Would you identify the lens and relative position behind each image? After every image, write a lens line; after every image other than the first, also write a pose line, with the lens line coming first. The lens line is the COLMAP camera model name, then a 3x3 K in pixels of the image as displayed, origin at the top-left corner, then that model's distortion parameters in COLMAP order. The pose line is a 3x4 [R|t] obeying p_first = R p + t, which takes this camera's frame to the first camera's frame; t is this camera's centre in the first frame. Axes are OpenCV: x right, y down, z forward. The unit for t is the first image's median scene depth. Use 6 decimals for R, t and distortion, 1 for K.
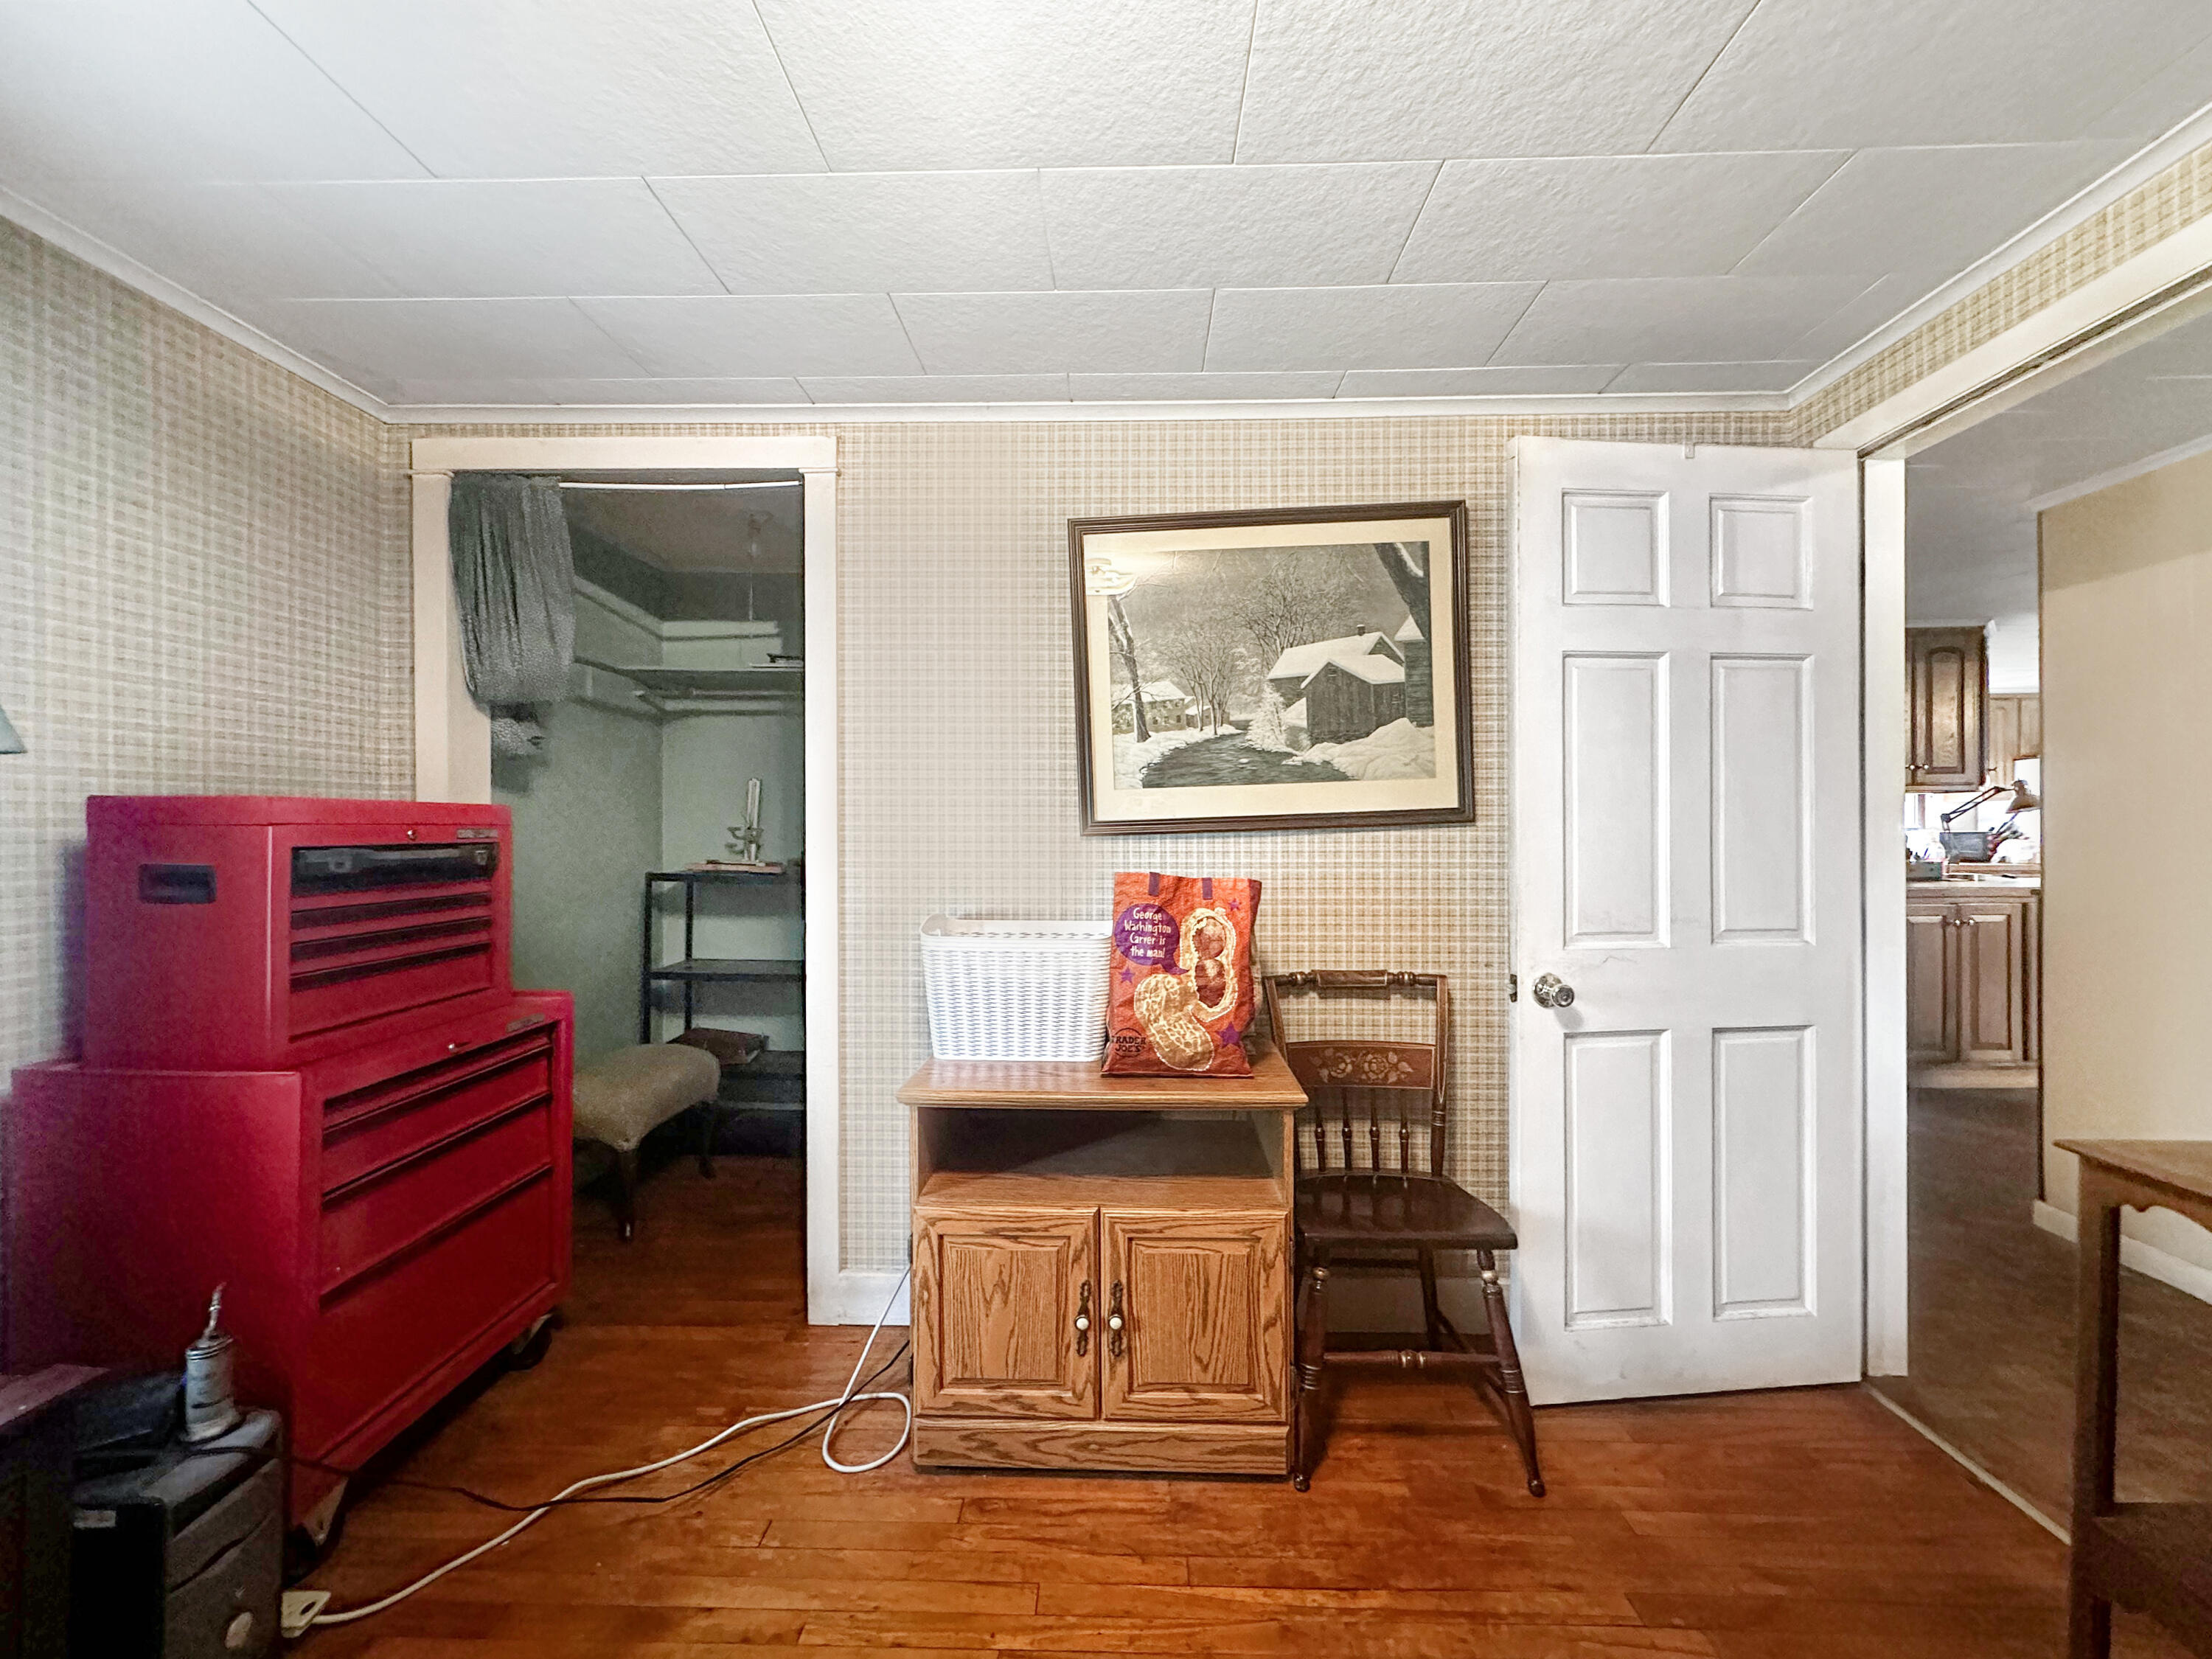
lens RADIAL K [[879.8, 0, 1105.1], [0, 879.8, 831.3], [0, 0, 1]] dist [-0.001043, 0.000120]
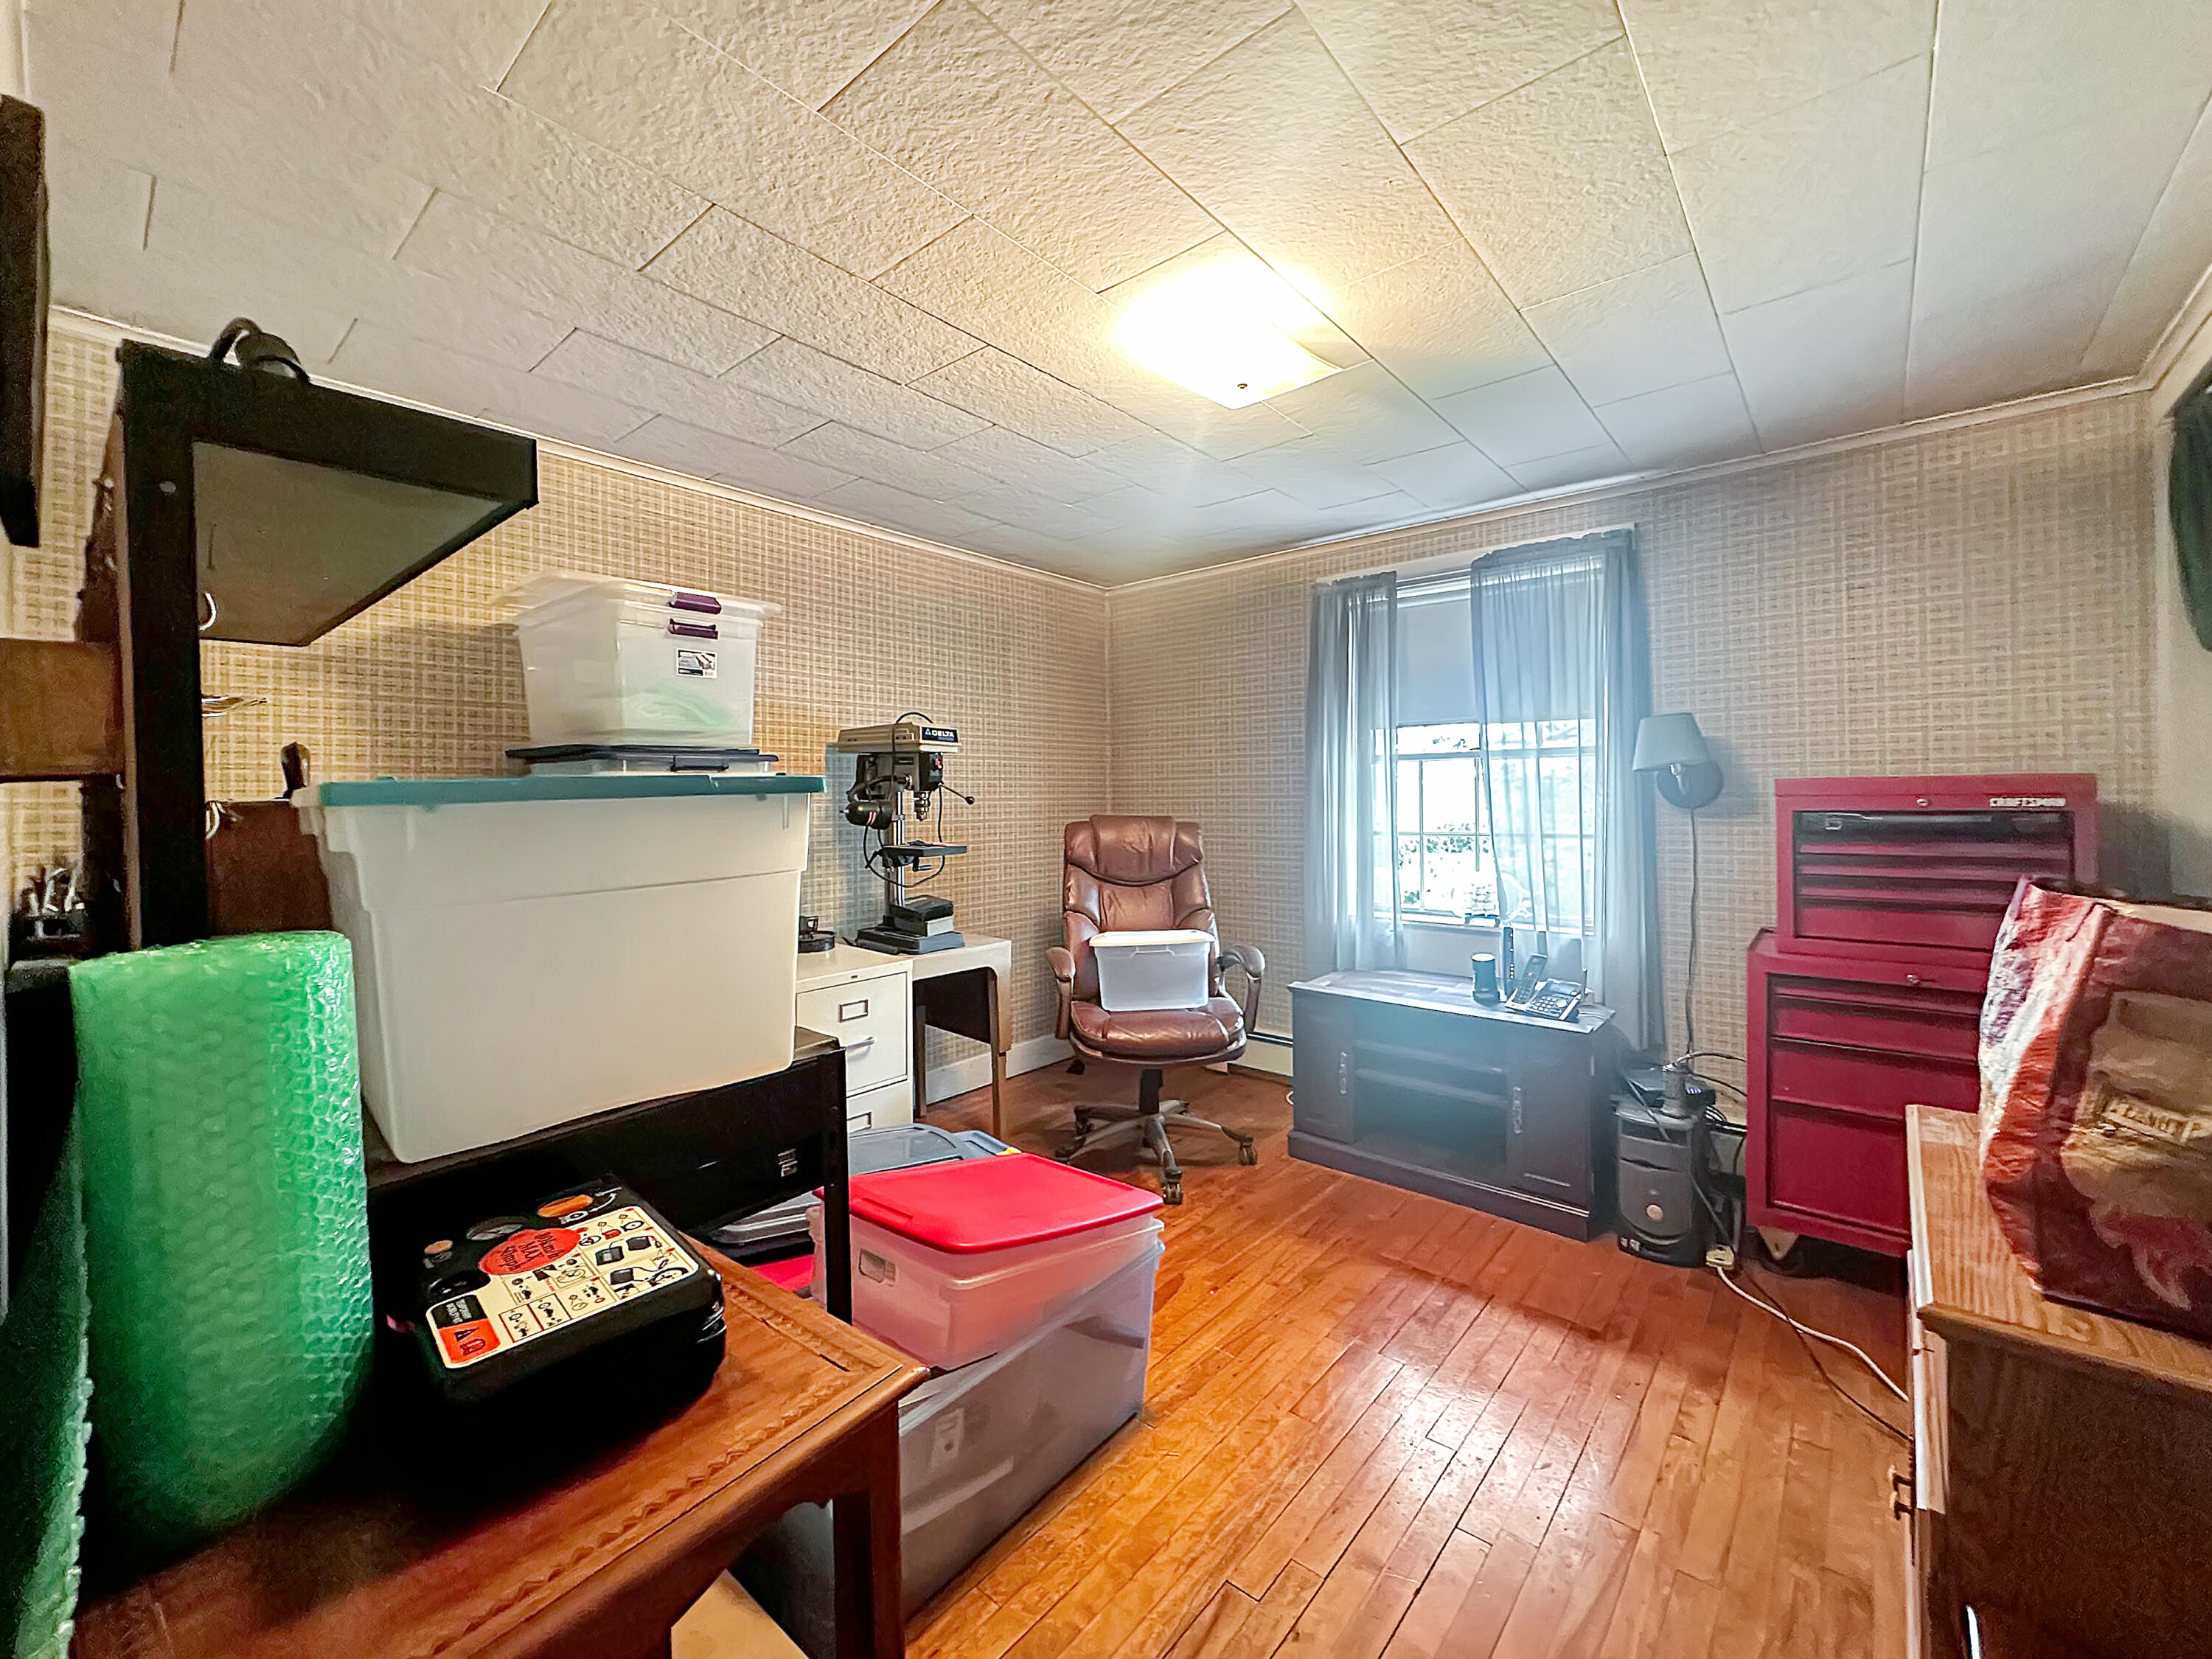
lens RADIAL K [[879.8, 0, 1105.1], [0, 879.8, 831.3], [0, 0, 1]] dist [-0.001043, 0.000120]
pose [[-0.632274, 0.028222, -0.774230, 0.947099], [0.001055, 0.999367, 0.035567, -0.002935], [0.774744, 0.021671, -0.631904, 0.949830]]
